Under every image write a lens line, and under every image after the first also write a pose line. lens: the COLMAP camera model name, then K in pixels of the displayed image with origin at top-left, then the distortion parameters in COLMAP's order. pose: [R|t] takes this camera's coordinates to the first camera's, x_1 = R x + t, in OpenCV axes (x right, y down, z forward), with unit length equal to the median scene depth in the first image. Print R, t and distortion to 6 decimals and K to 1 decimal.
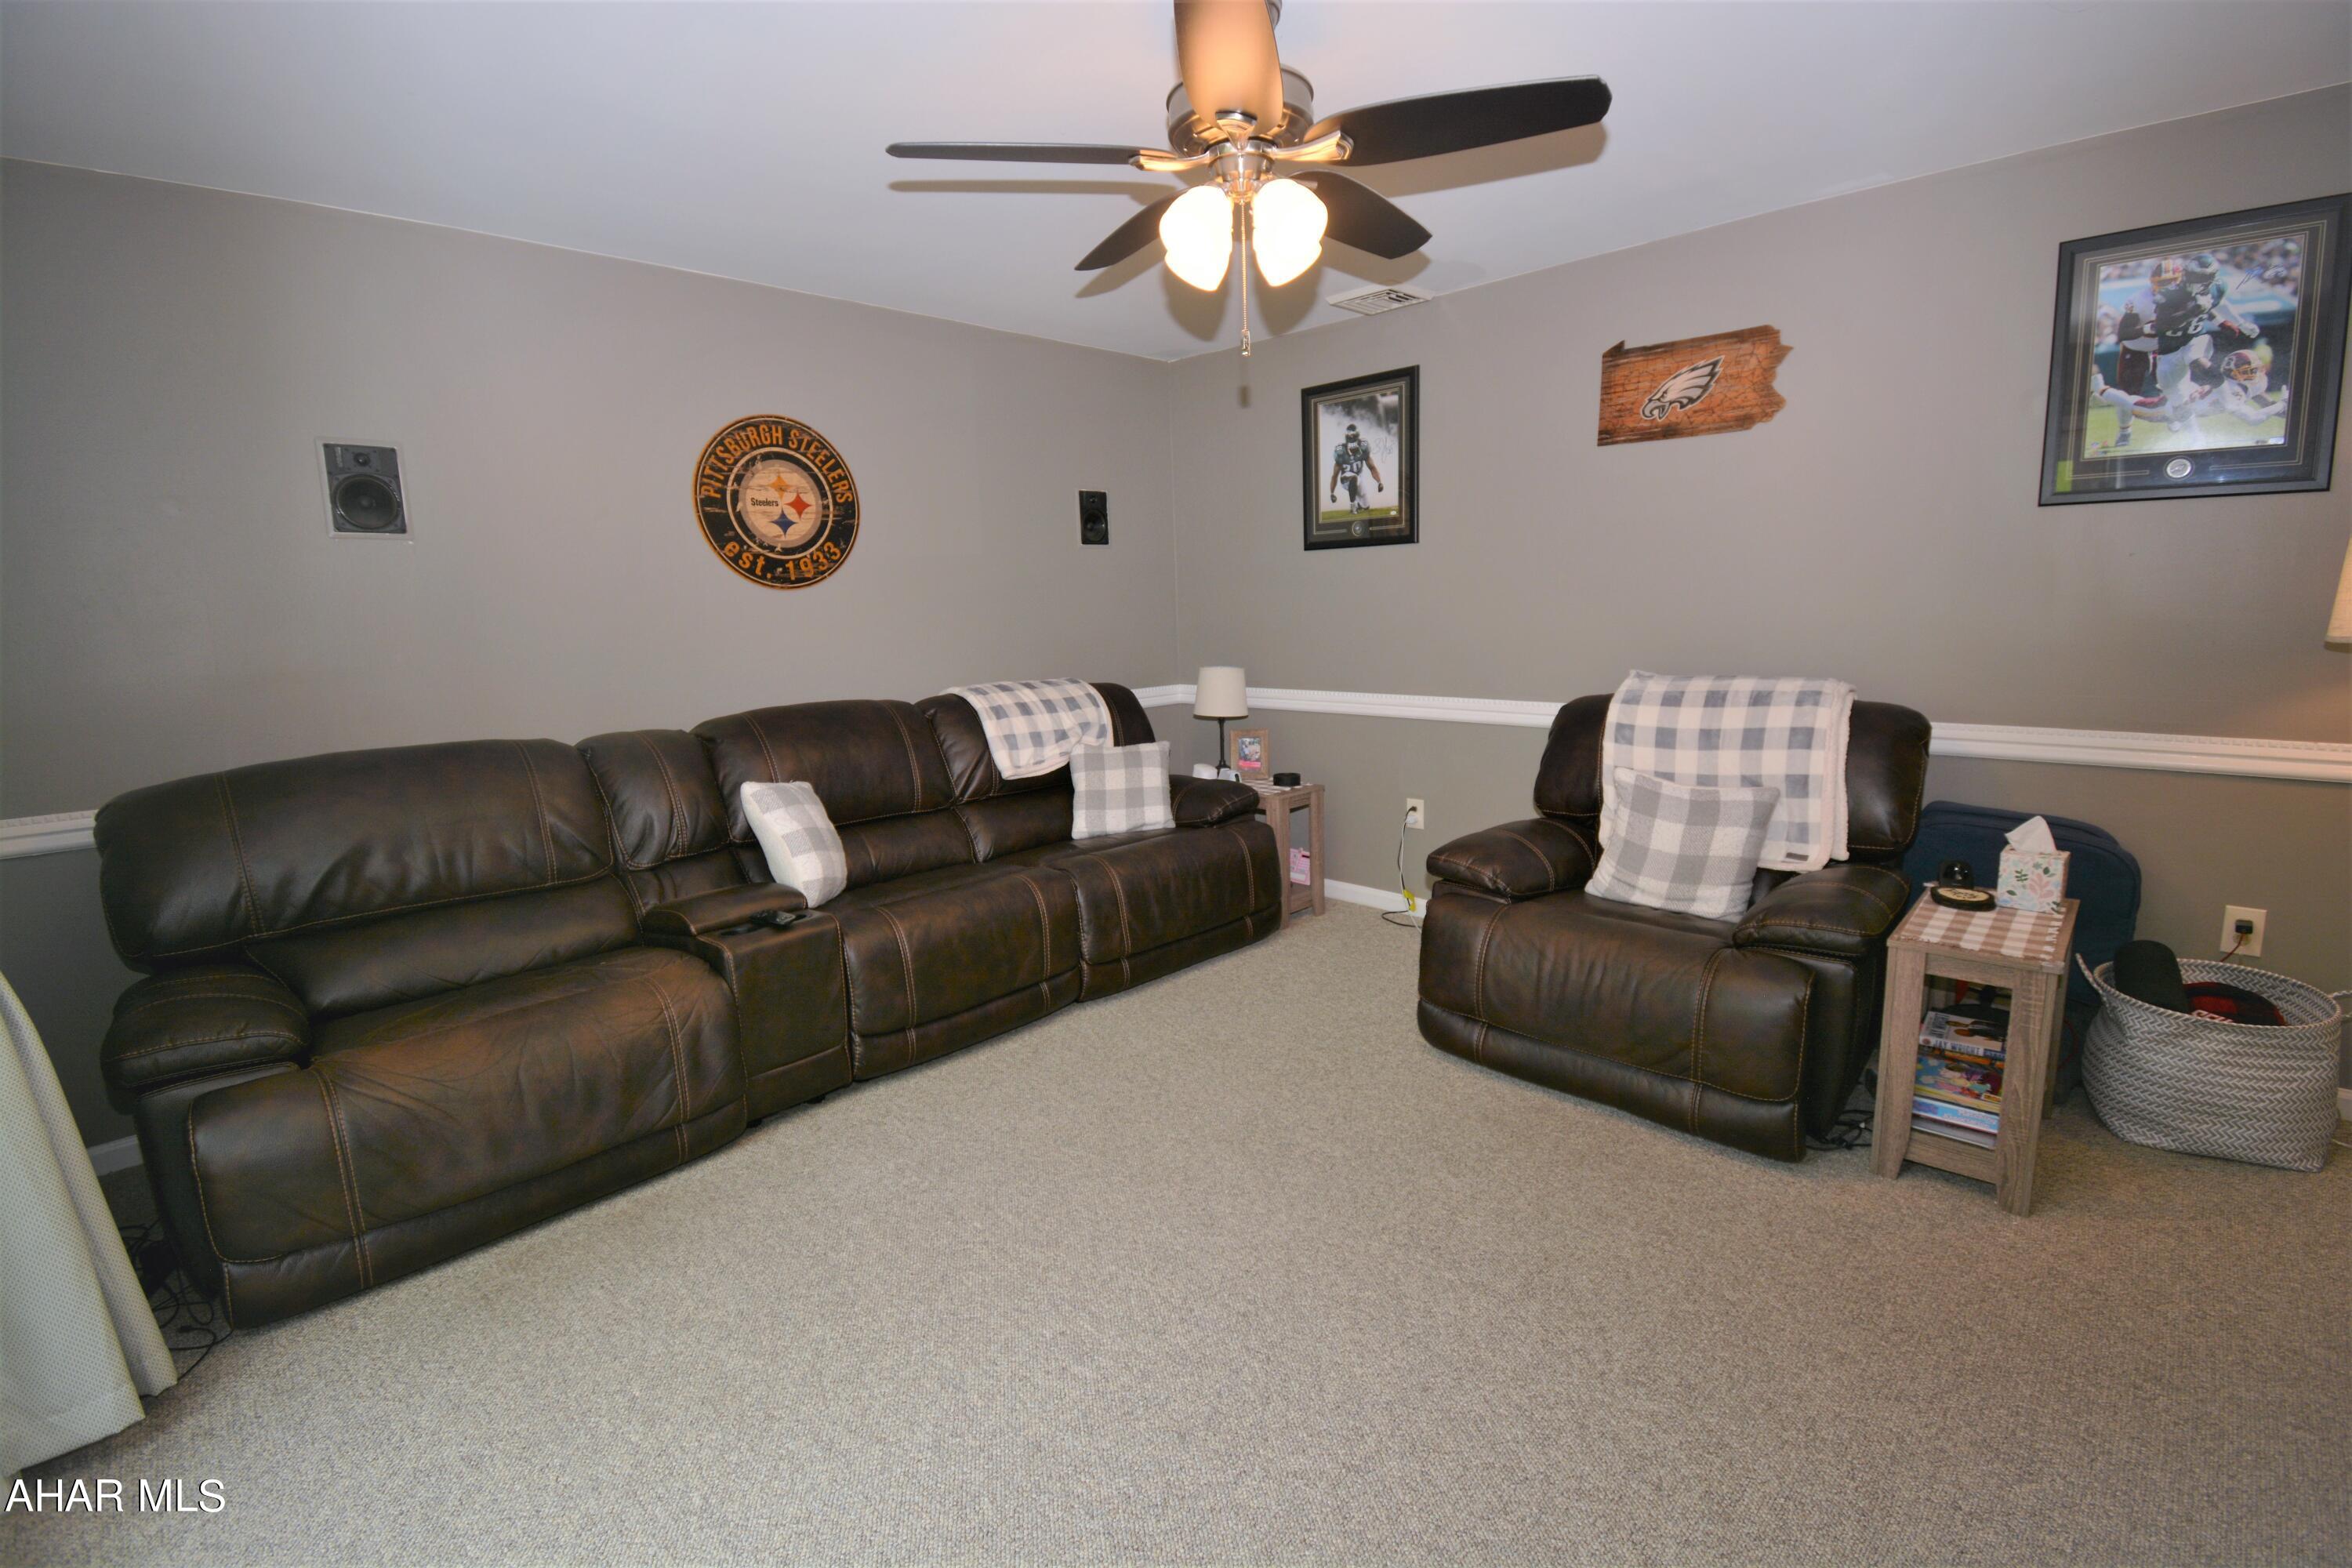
lens RADIAL K [[1039.9, 0, 1183.5], [0, 1039.9, 782.3], [0, 0, 1]] dist [0.026494, -0.028569]
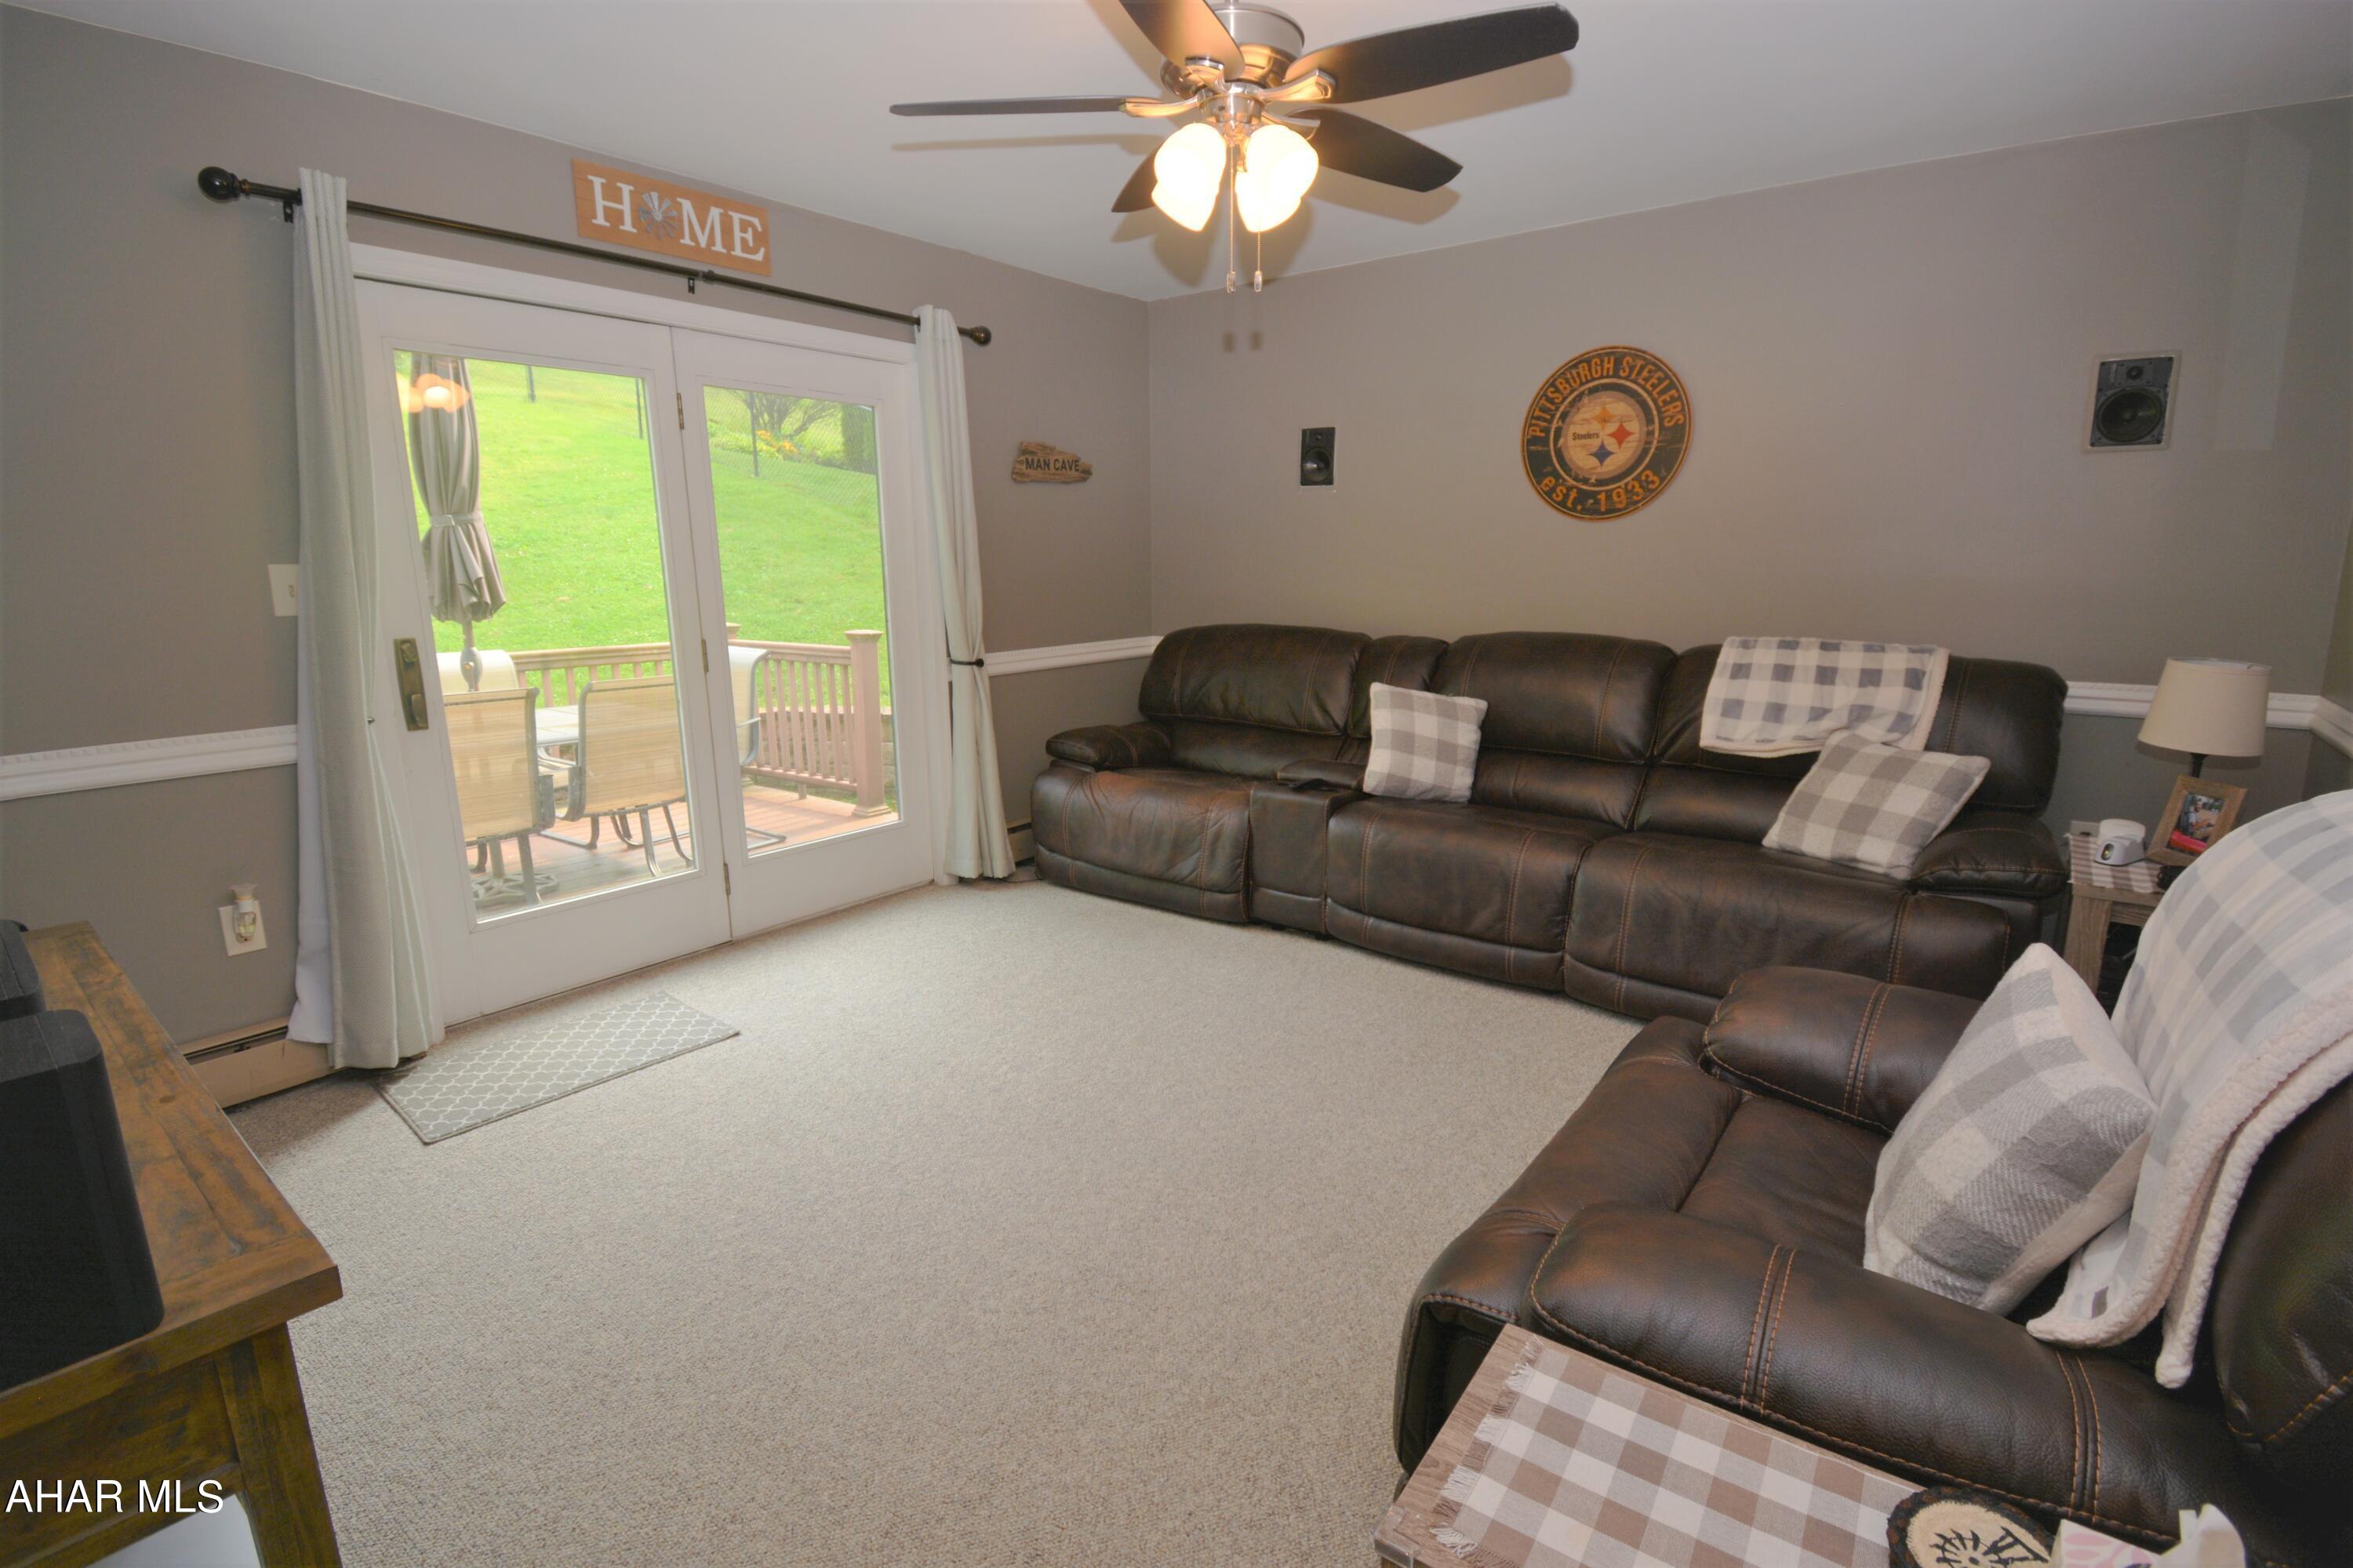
lens RADIAL K [[1062.7, 0, 1183.3], [0, 1062.7, 785.5], [0, 0, 1]] dist [0.027757, -0.030159]
pose [[0.150978, 0.238374, -0.959366, 0.633666], [-0.174043, 0.961741, 0.211574, -0.088294], [0.973096, 0.135028, 0.186689, 0.457372]]
